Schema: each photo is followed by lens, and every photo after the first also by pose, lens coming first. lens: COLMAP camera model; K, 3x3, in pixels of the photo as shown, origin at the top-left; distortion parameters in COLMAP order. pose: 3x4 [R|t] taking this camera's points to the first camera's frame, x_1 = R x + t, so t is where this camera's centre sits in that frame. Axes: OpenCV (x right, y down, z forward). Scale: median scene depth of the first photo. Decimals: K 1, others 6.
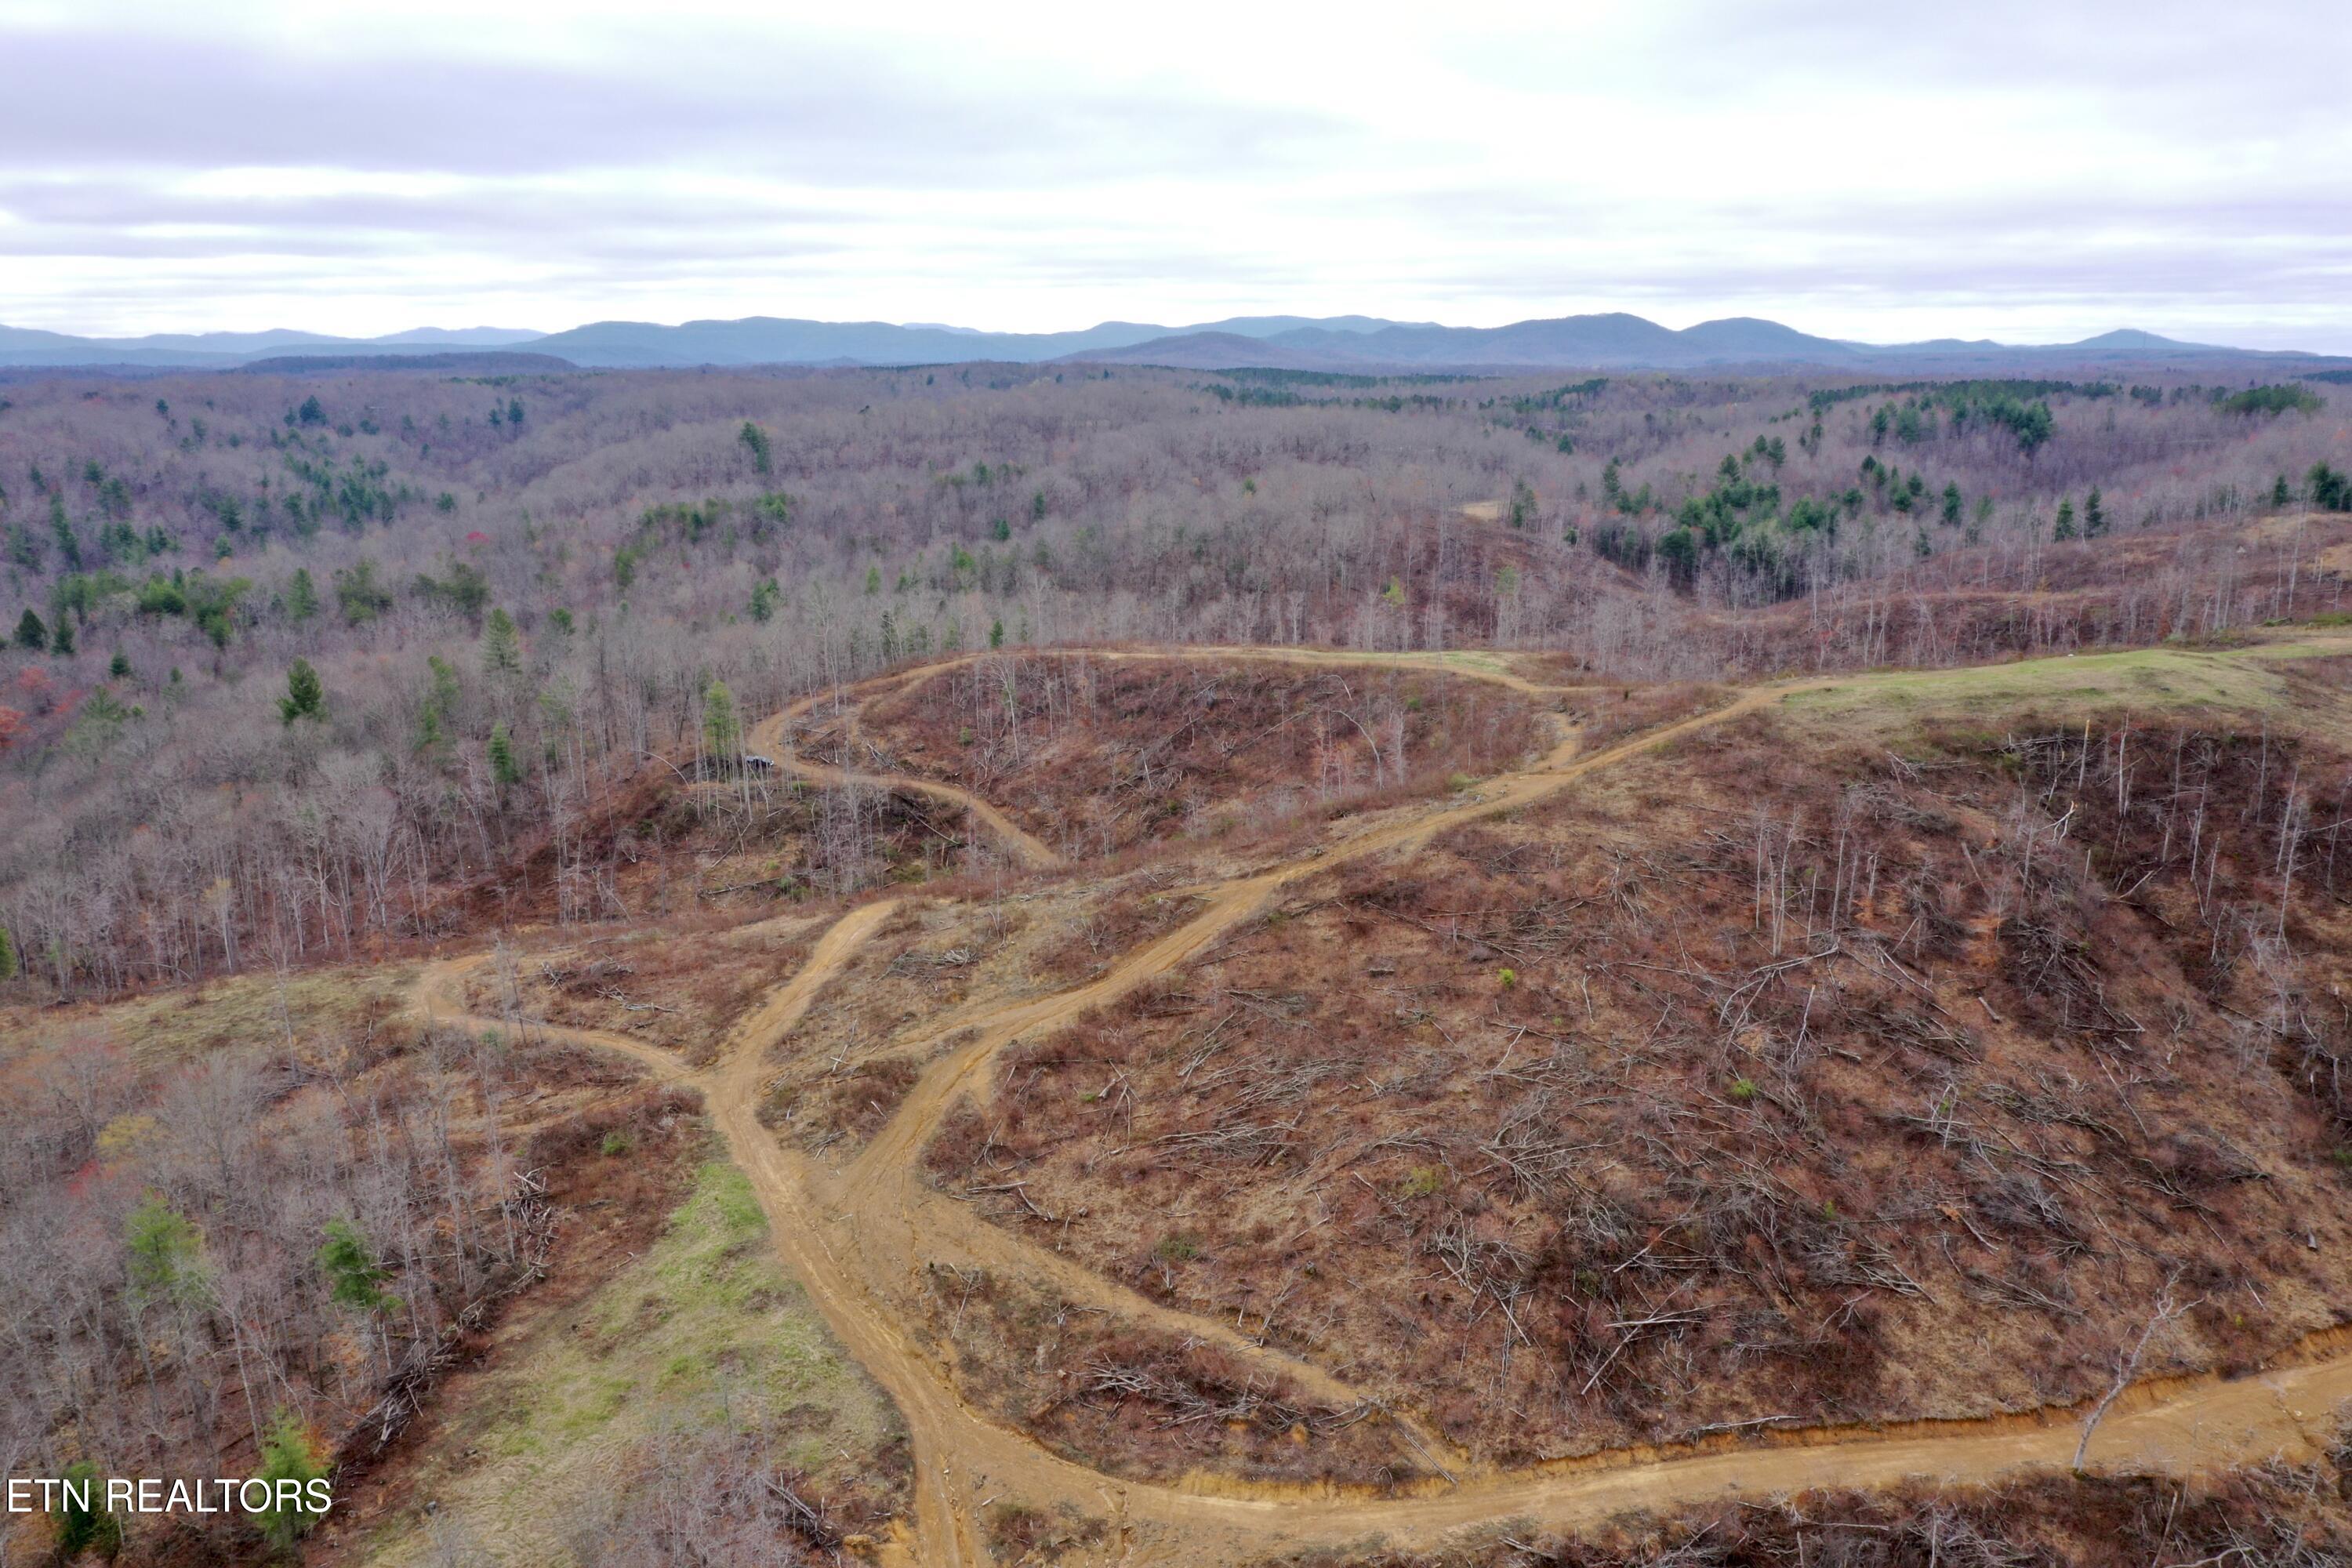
lens RADIAL K [[1855.5, 0, 1174.6], [0, 1855.5, 785.7], [0, 0, 1]] dist [-0.002266, 0.005978]
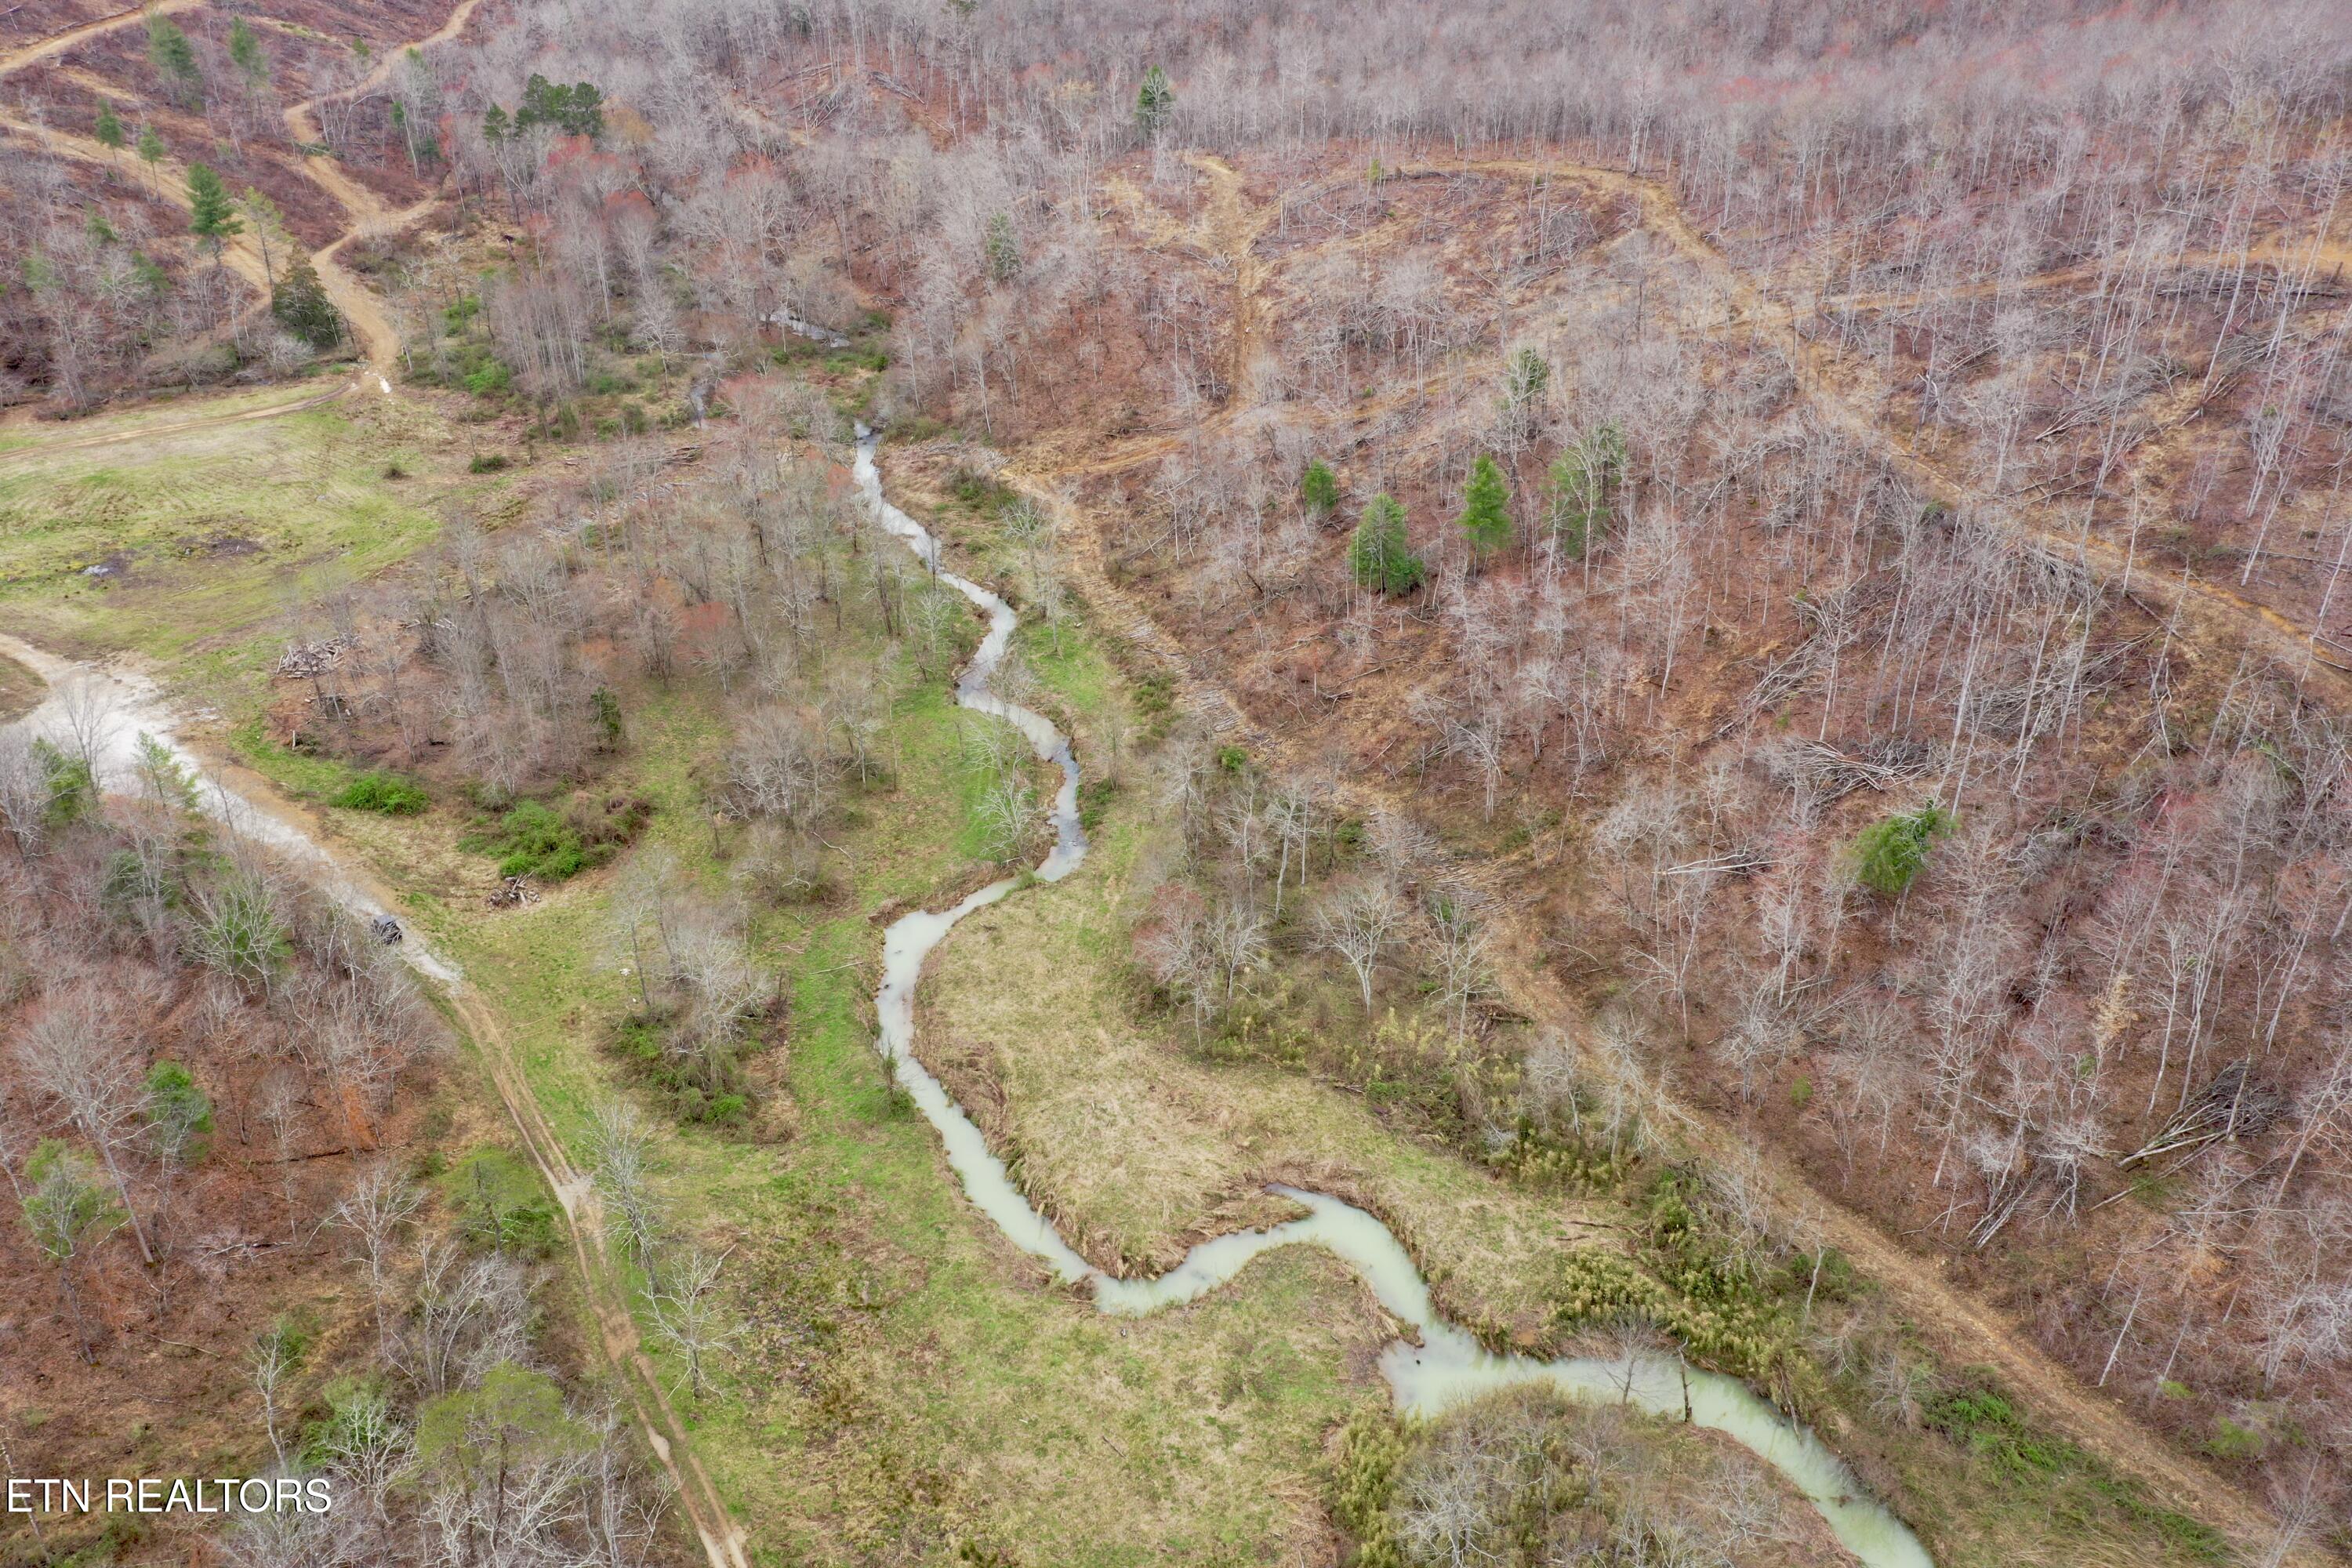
lens RADIAL K [[1855.5, 0, 1167.2], [0, 1855.5, 788.7], [0, 0, 1]] dist [-0.002266, 0.005978]
pose [[0.245062, -0.524292, 0.815514, -1.458531], [0.219213, 0.849344, 0.480167, 0.221818], [-0.944399, 0.061101, 0.323073, -0.953816]]
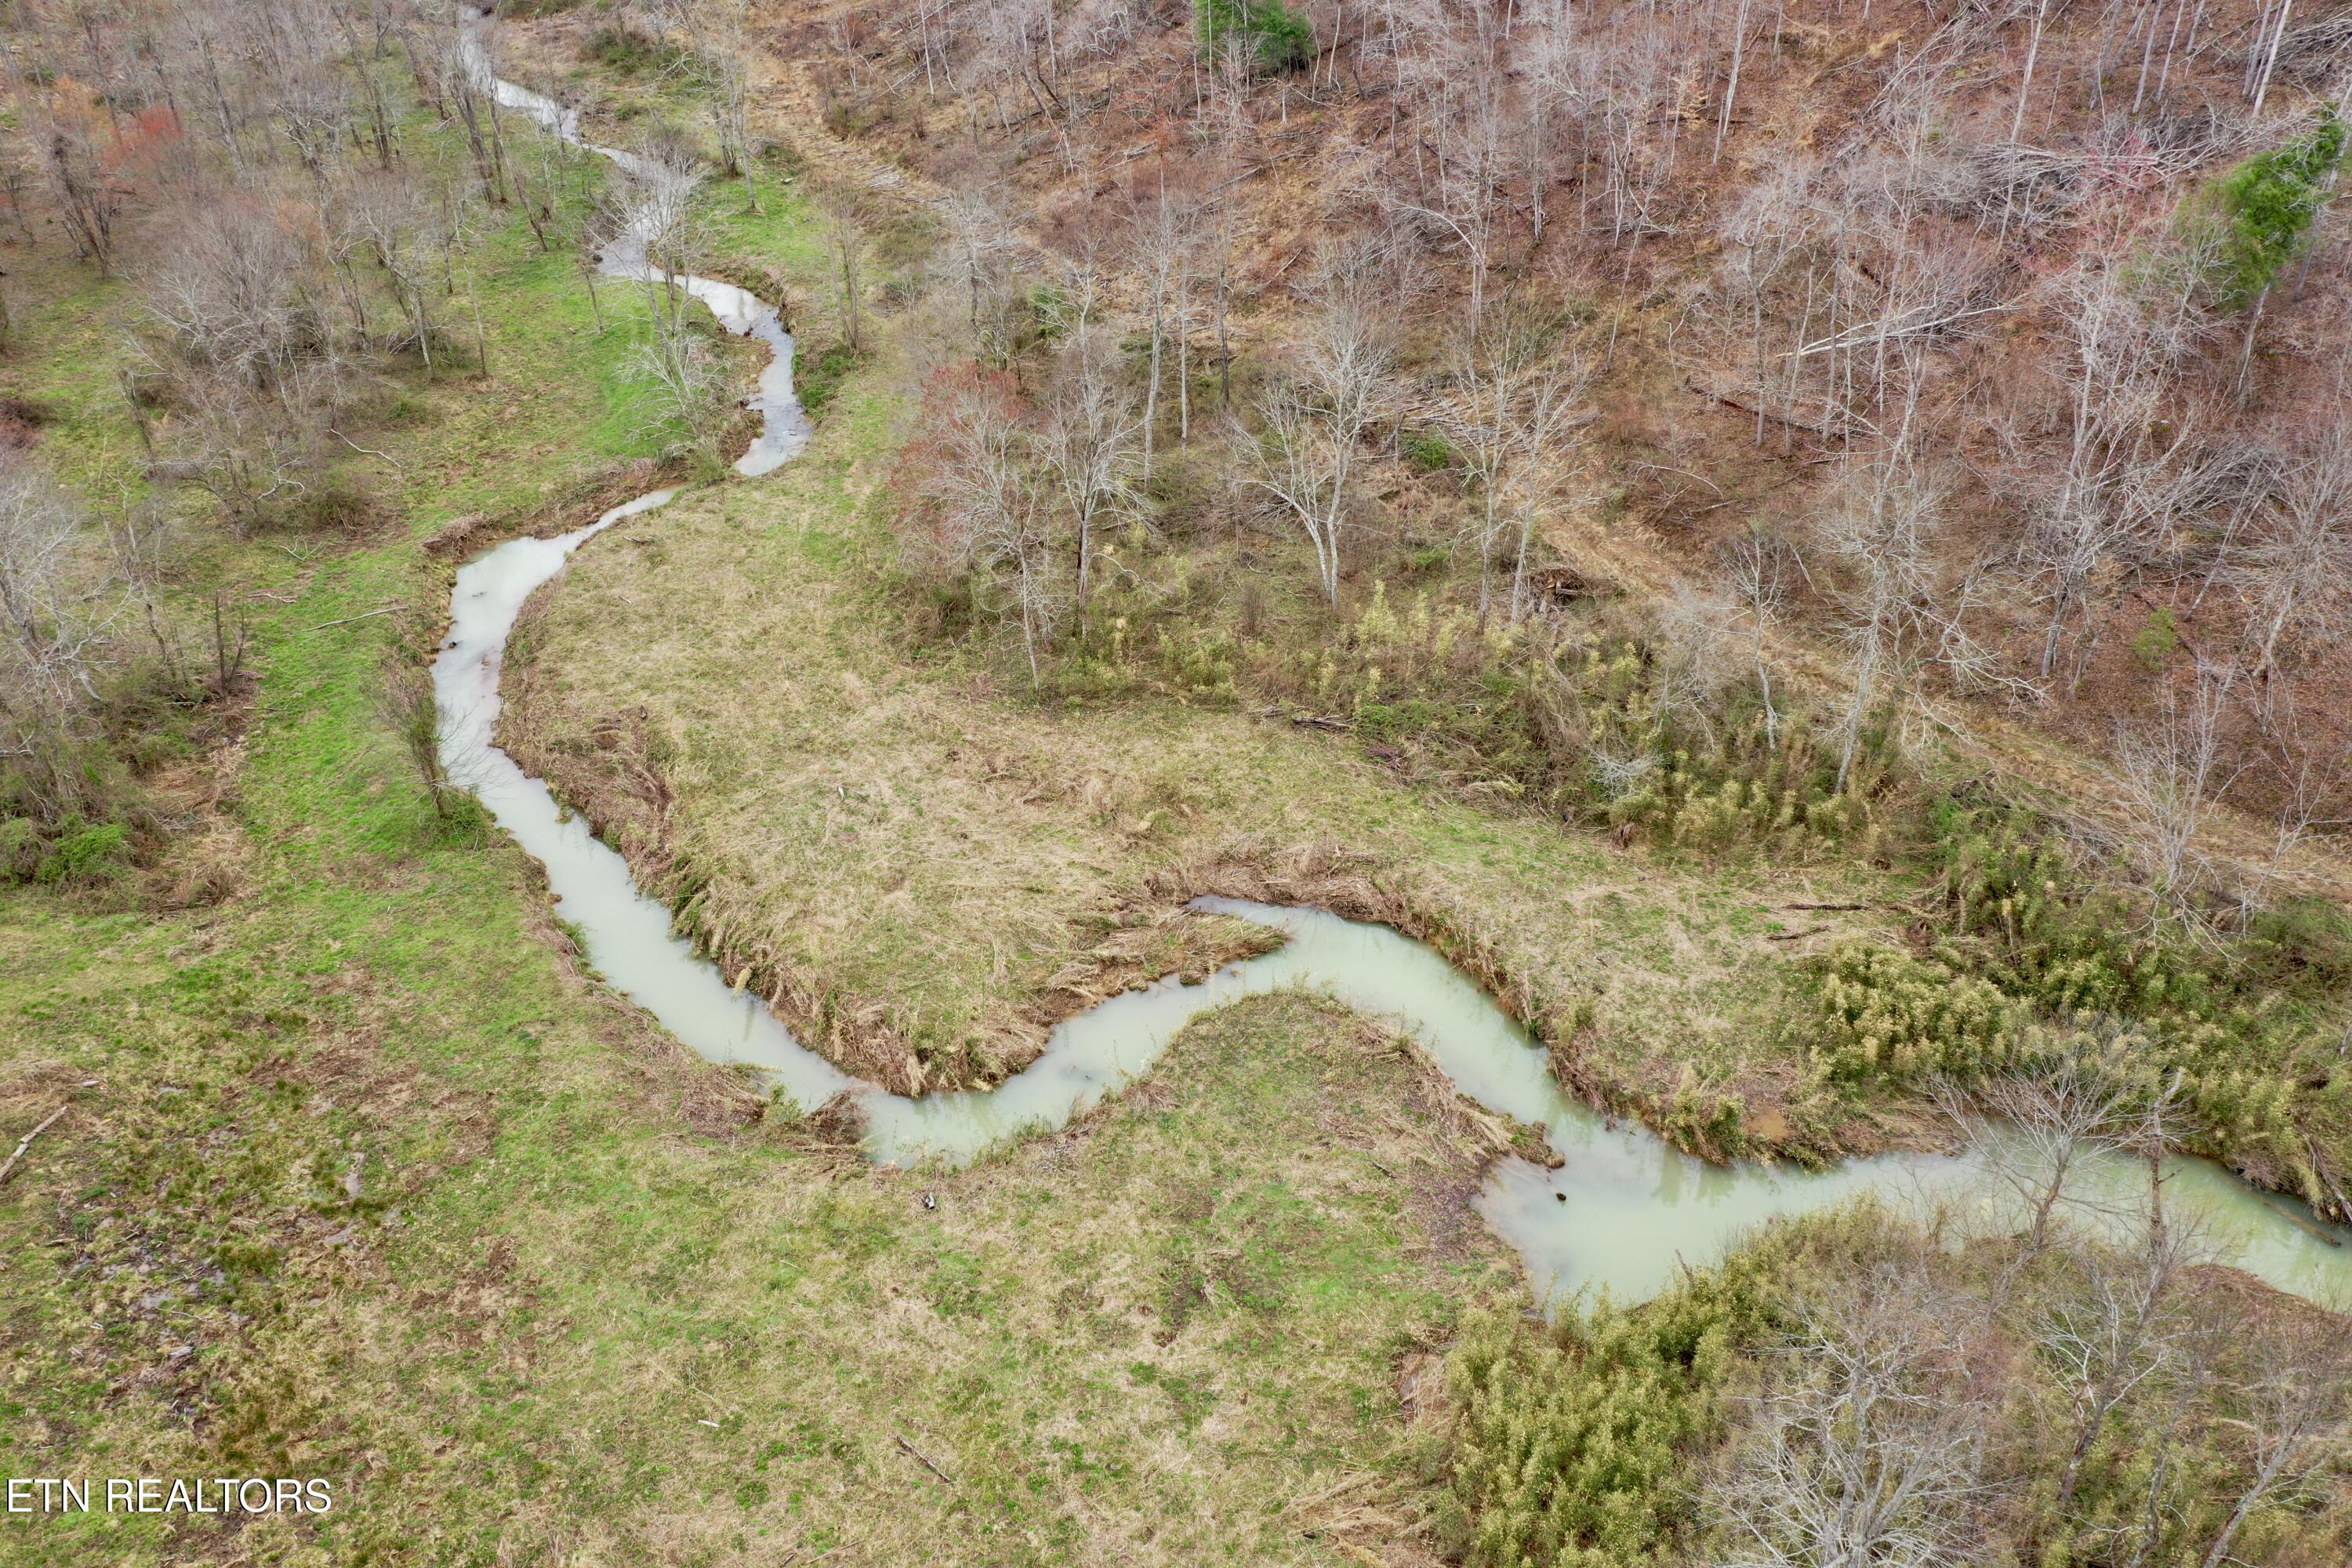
lens RADIAL K [[1855.5, 0, 1171.2], [0, 1855.5, 785.9], [0, 0, 1]] dist [-0.002266, 0.005978]
pose [[0.108019, -0.573492, 0.812059, -1.233962], [0.222515, 0.810062, 0.542483, 0.482561], [-0.968927, 0.122097, 0.215112, -0.828861]]
